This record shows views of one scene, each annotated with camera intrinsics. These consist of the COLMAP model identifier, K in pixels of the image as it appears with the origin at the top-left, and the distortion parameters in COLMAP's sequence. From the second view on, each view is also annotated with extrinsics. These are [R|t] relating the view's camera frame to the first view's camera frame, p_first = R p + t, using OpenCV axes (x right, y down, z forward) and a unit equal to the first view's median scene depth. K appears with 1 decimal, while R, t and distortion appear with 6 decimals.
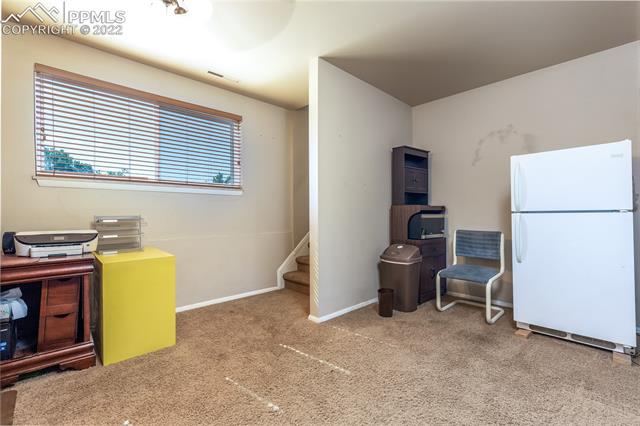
lens RADIAL K [[285.6, 0, 319.5], [0, 285.6, 212.8], [0, 0, 1]] dist [0.006121, 0.000679]
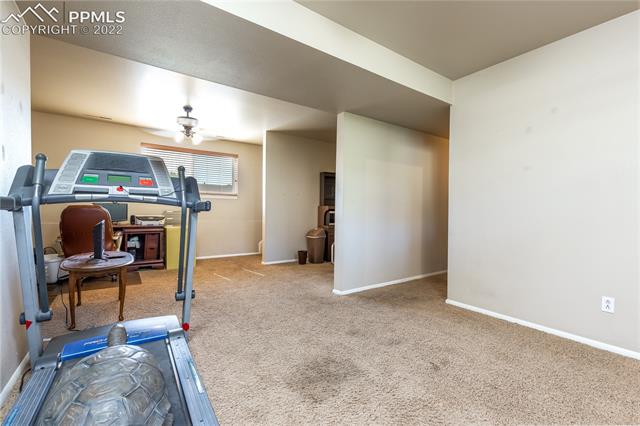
lens RADIAL K [[285.6, 0, 320.9], [0, 285.6, 212.9], [0, 0, 1]] dist [0.006121, 0.000679]
pose [[0.987434, 0.019247, -0.156857, 0.934009], [-0.017260, 0.999753, 0.014018, -0.014095], [0.157088, -0.011135, 0.987522, -1.217093]]
